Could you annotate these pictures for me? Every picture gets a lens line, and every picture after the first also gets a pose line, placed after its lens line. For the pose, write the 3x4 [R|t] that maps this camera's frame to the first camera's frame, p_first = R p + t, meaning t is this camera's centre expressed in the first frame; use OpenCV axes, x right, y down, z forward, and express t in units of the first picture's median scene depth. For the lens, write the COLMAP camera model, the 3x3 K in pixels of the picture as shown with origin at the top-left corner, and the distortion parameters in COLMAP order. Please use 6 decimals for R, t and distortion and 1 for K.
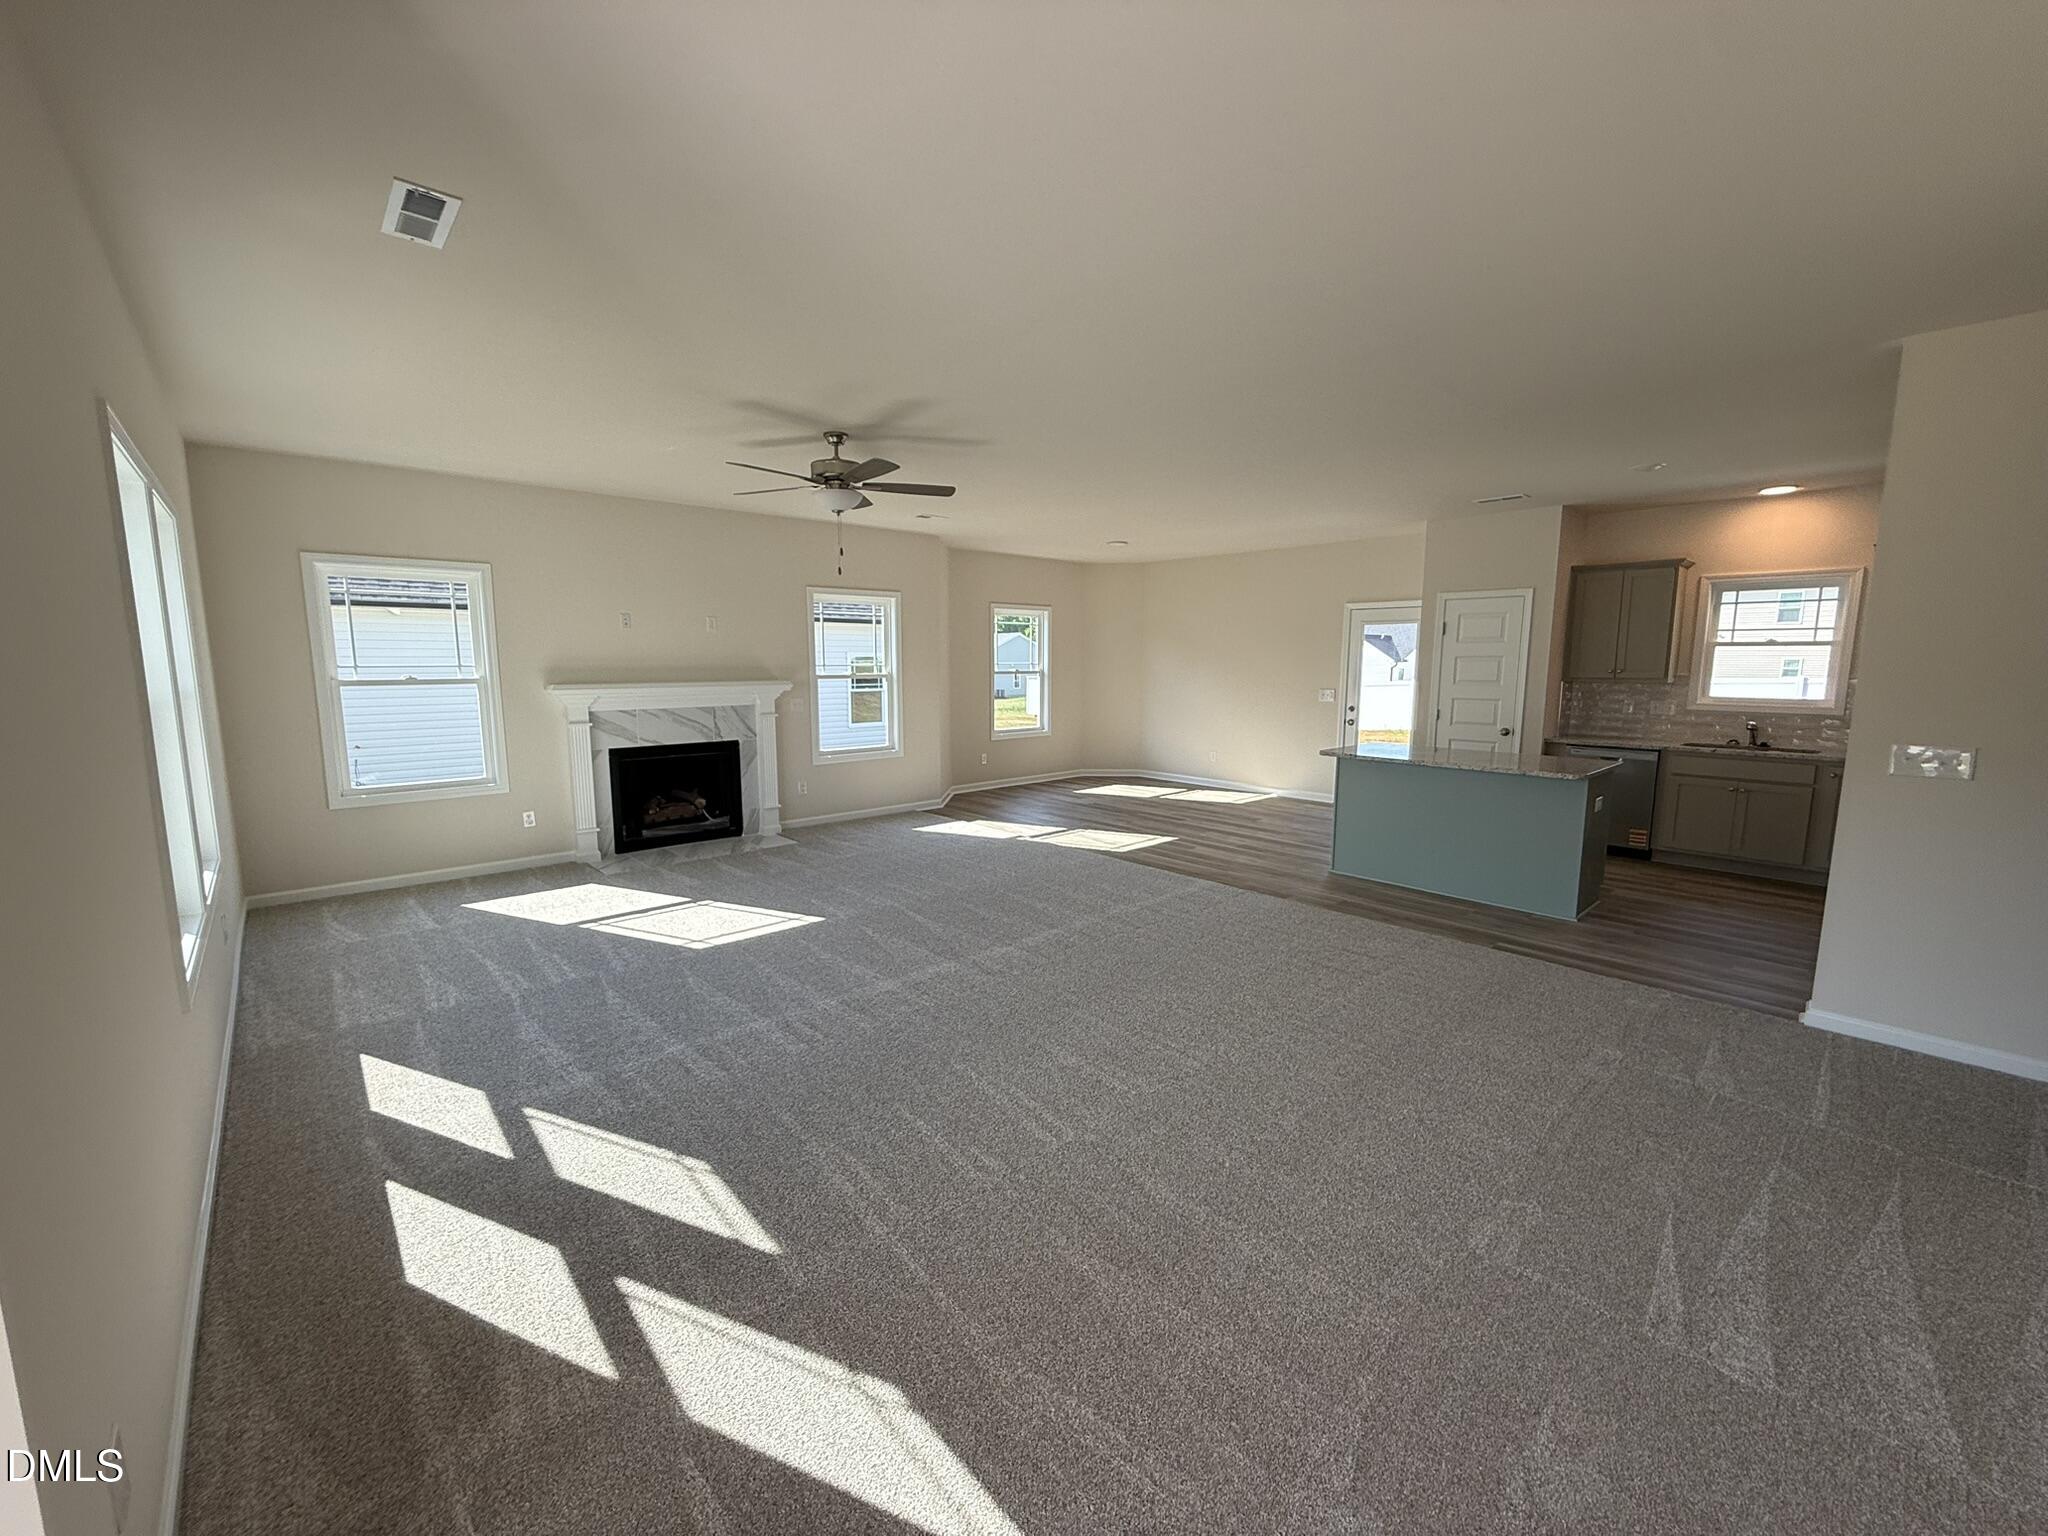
lens RADIAL K [[818.4, 0, 1021.4], [0, 818.4, 766.9], [0, 0, 1]] dist [0.000298, 0.000354]
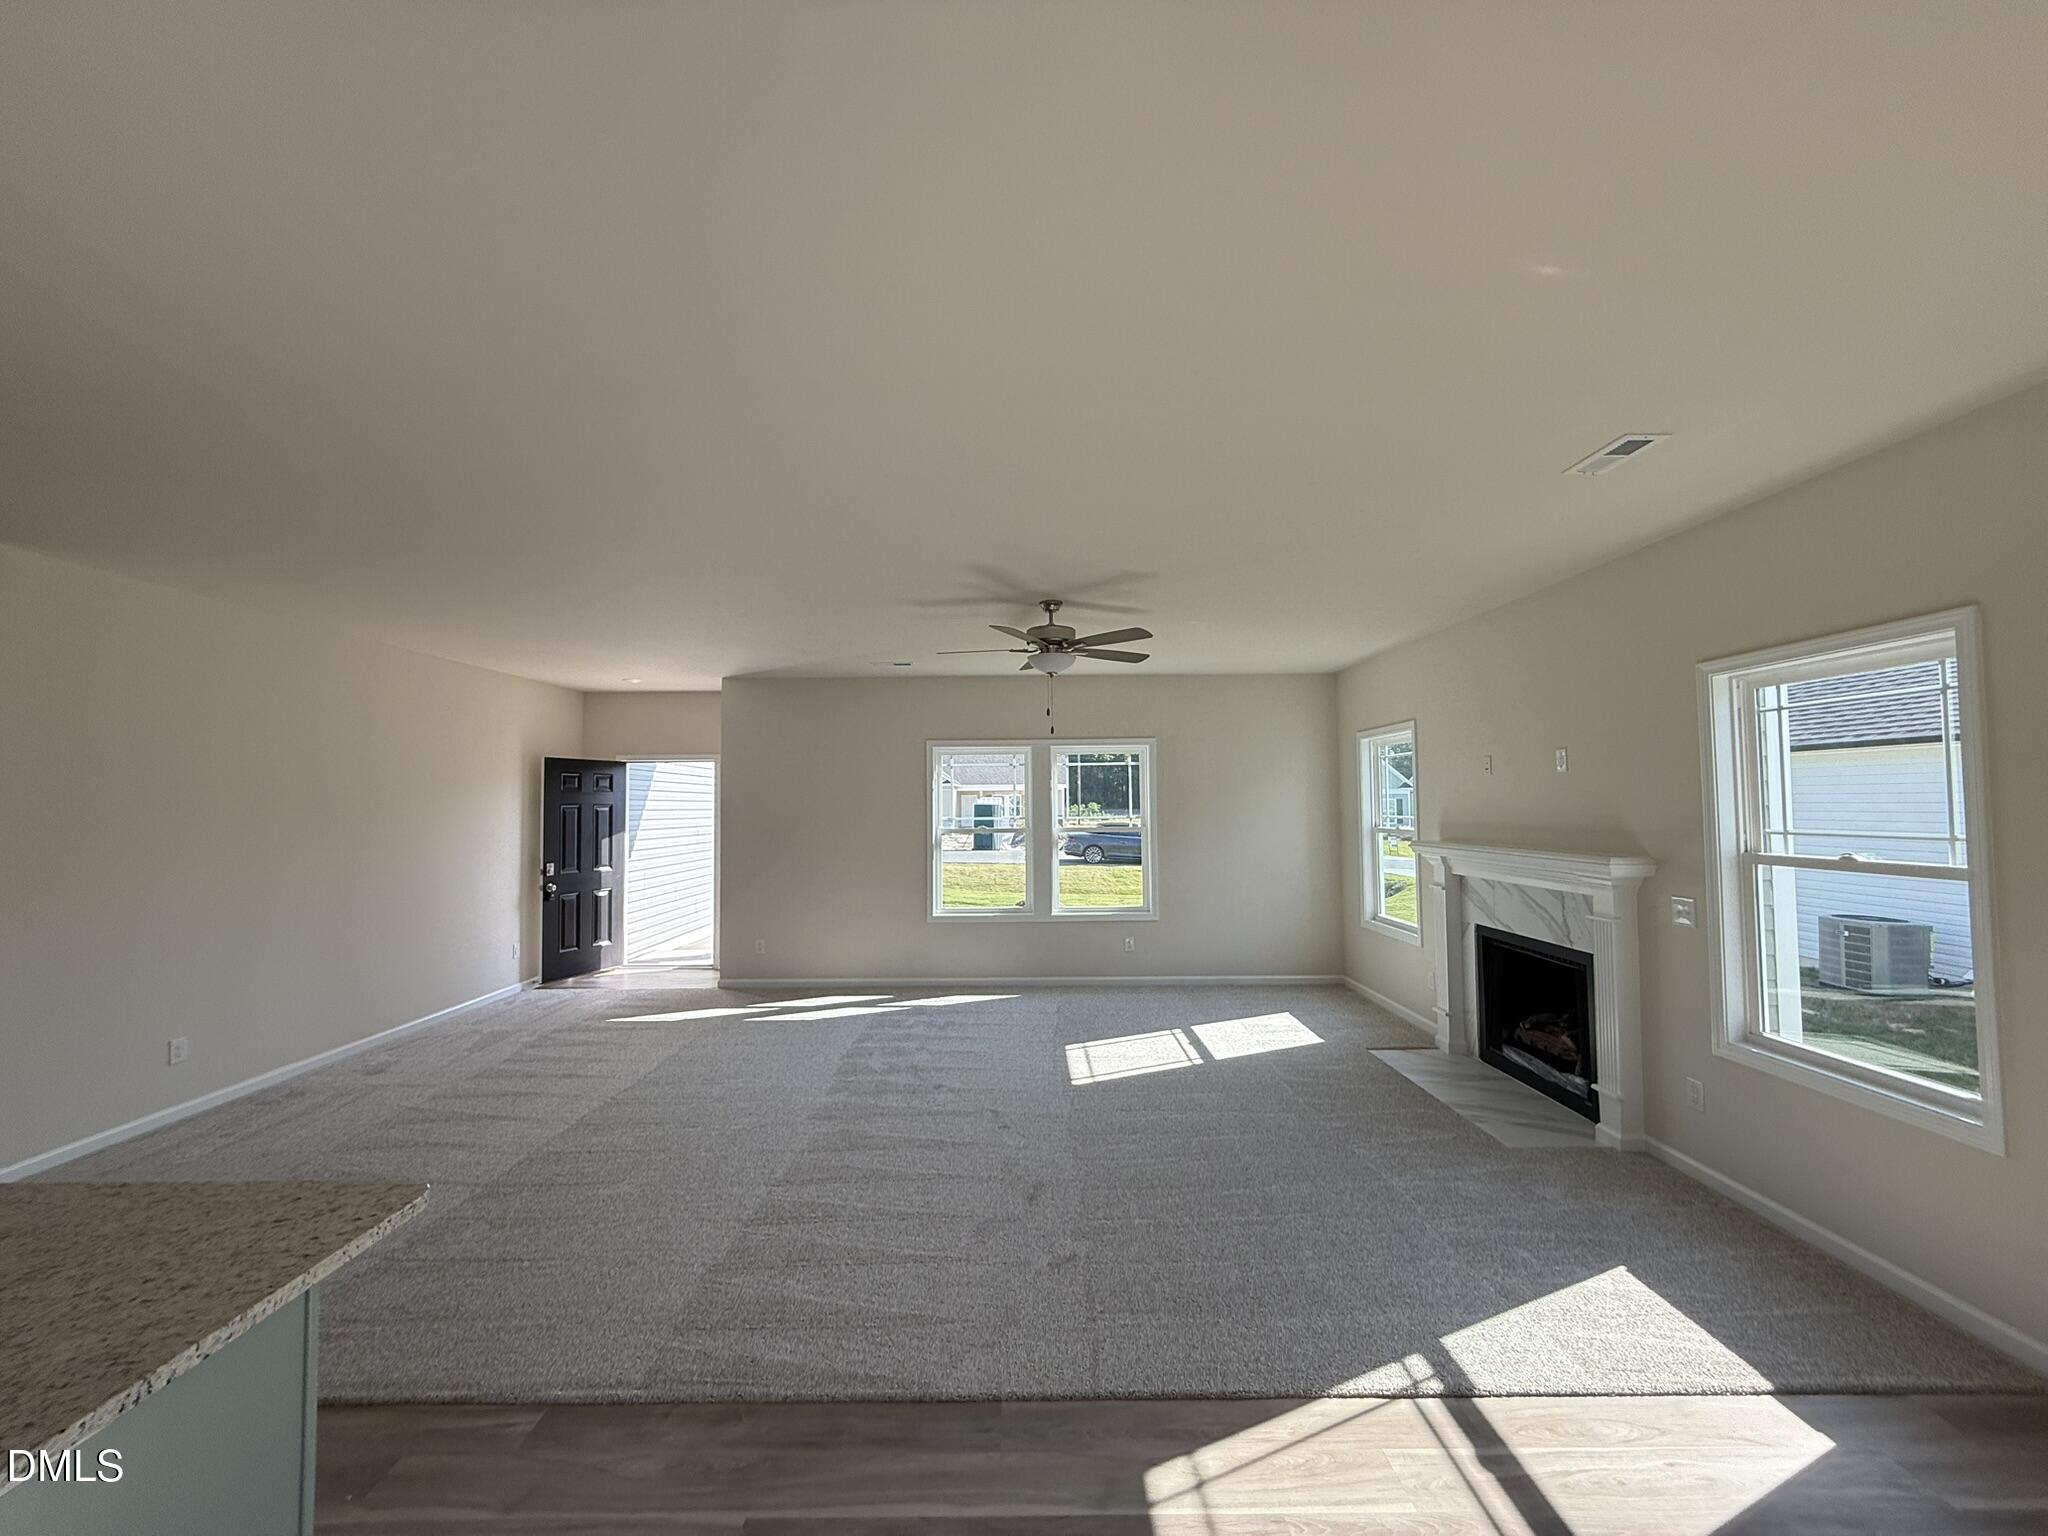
lens RADIAL K [[818.4, 0, 1014.7], [0, 818.4, 770.6], [0, 0, 1]] dist [0.000298, 0.000354]
pose [[-0.677219, -0.027547, -0.735266, 0.411036], [-0.091366, 0.994713, 0.046886, -0.172905], [0.730087, 0.098930, -0.676155, 1.229650]]
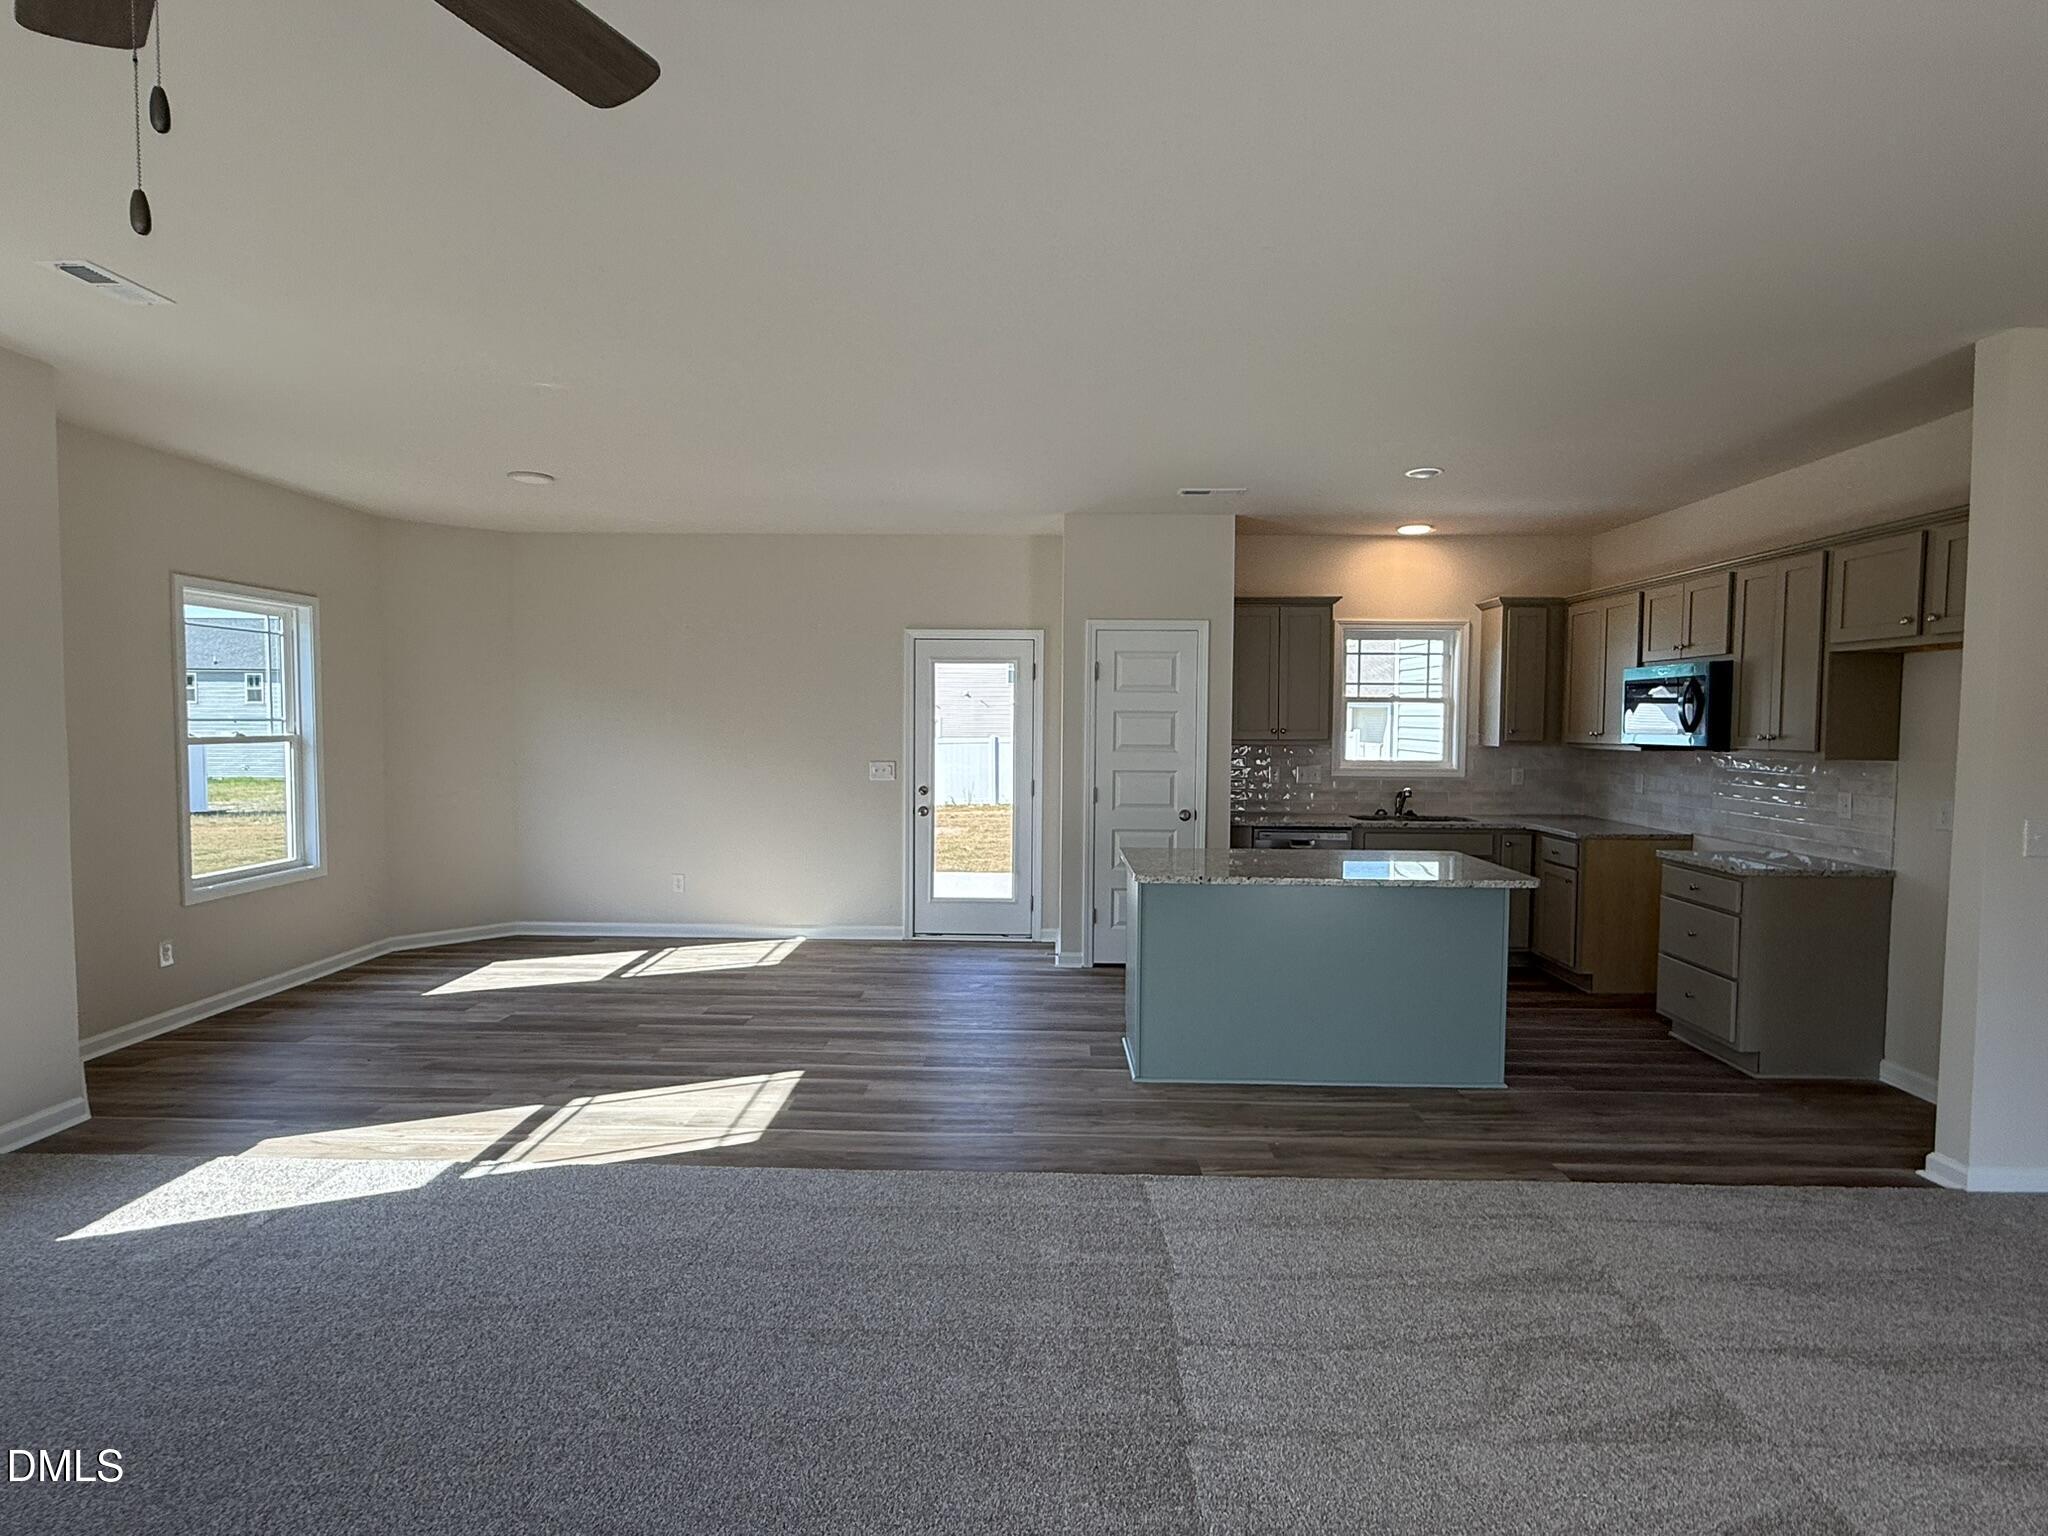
lens RADIAL K [[1042.5, 0, 1025.4], [0, 1042.5, 769.5], [0, 0, 1]] dist [0.002522, 0.000388]
pose [[0.690320, -0.031094, 0.722836, -0.192001], [0.088814, 0.995162, -0.042010, -0.064561], [-0.718032, 0.093198, 0.689742, 0.524591]]
